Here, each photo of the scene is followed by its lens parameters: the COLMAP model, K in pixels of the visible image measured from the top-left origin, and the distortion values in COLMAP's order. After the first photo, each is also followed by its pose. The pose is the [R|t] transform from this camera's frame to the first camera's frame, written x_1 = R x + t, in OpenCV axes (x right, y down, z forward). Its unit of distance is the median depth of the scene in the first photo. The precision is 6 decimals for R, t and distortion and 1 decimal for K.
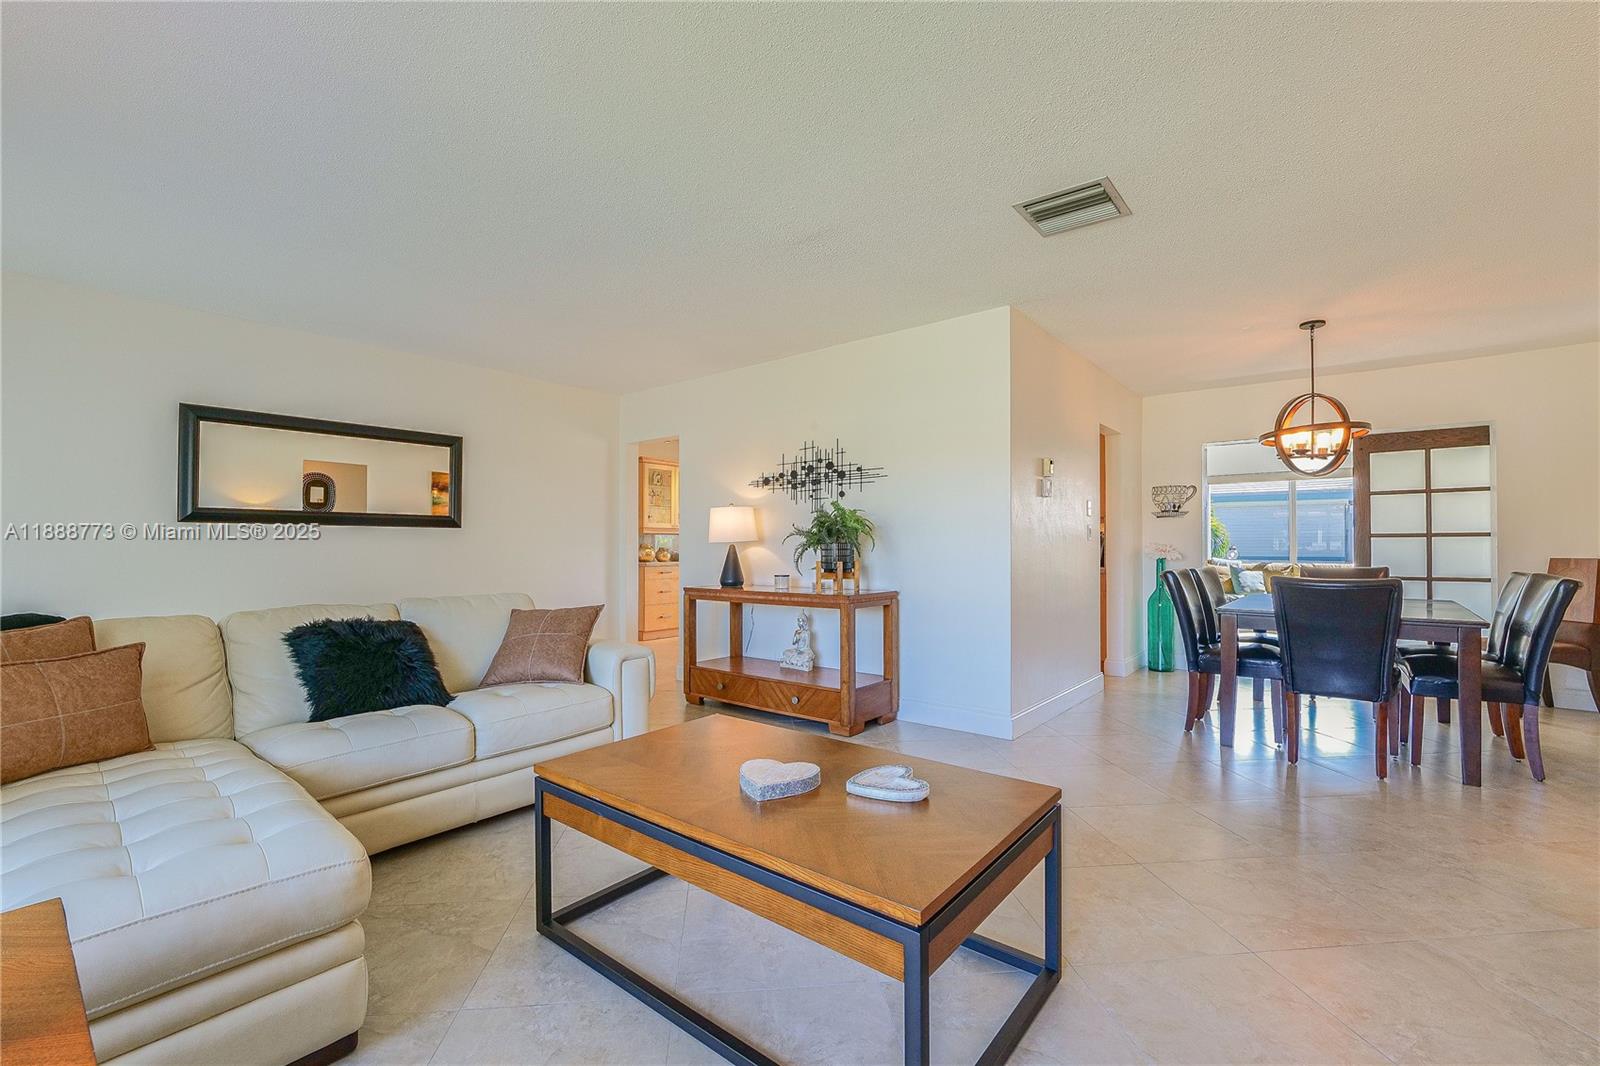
lens RADIAL K [[692.7, 0, 800.0], [0, 692.7, 533.0], [0, 0, 1]] dist [0.000125, -0.000032]
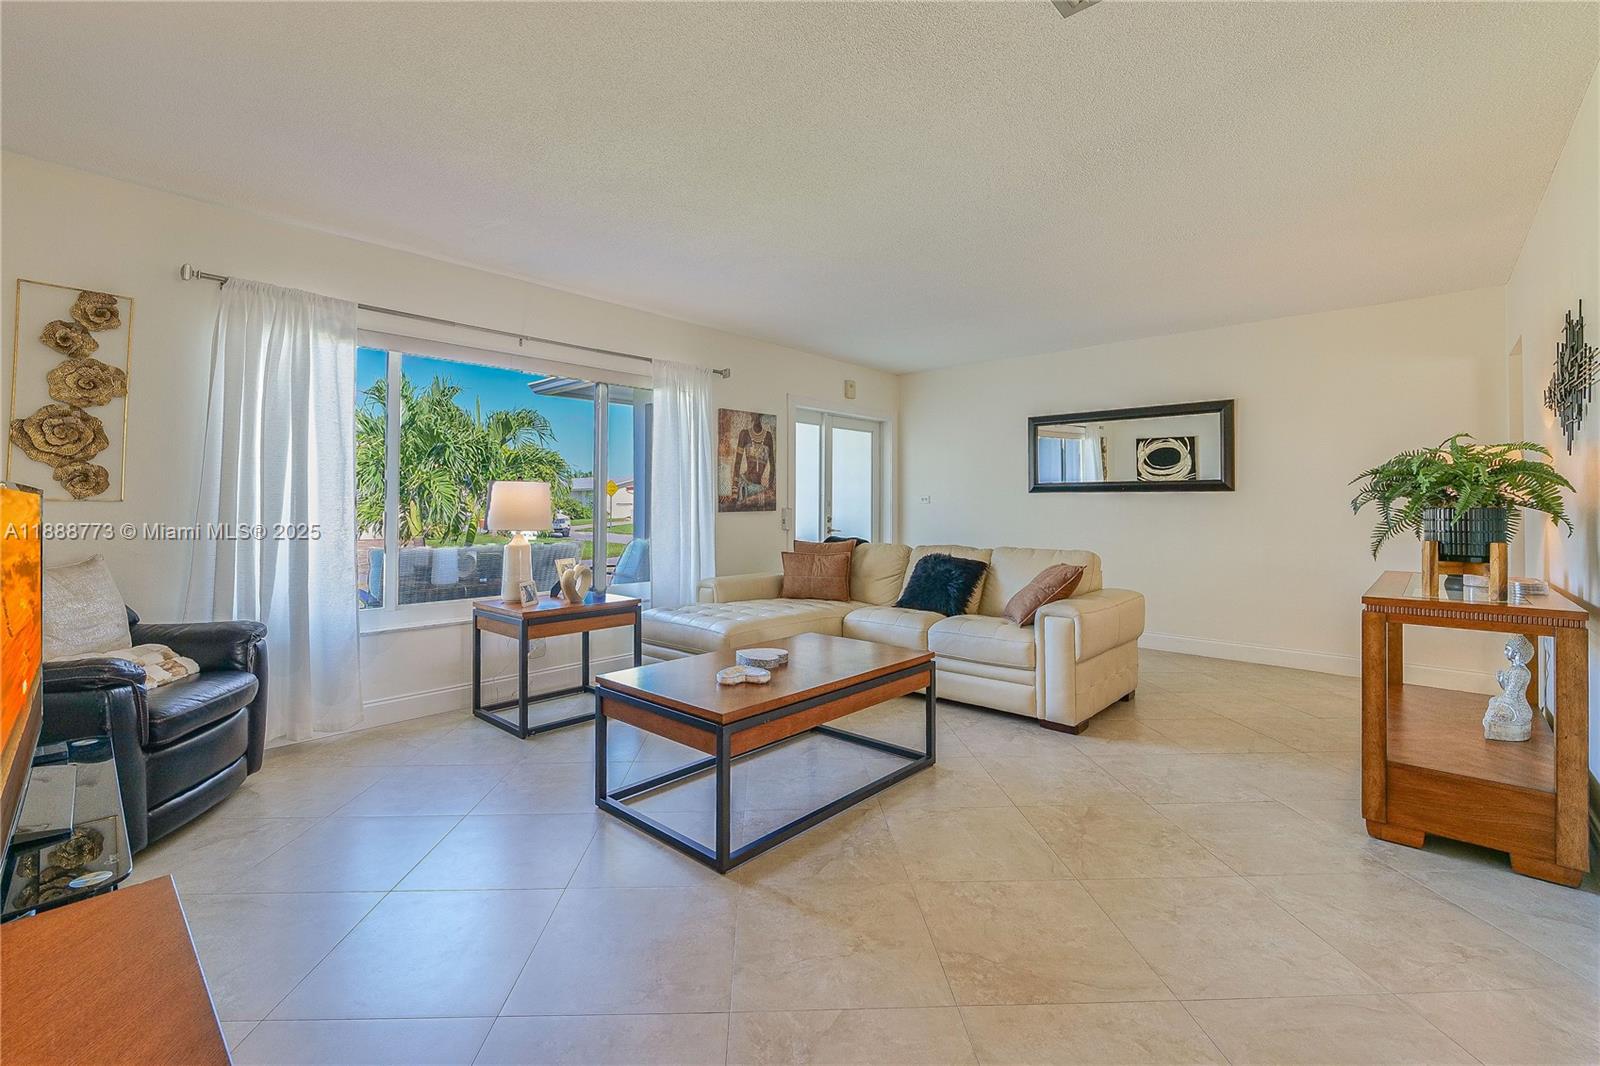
lens RADIAL K [[692.7, 0, 800.0], [0, 692.7, 533.0], [0, 0, 1]] dist [0.000125, -0.000032]
pose [[-0.055775, 0.035918, -0.997797, 0.687891], [0.010703, 0.999317, 0.035375, 0.012887], [0.998386, -0.008706, -0.056122, 0.562786]]
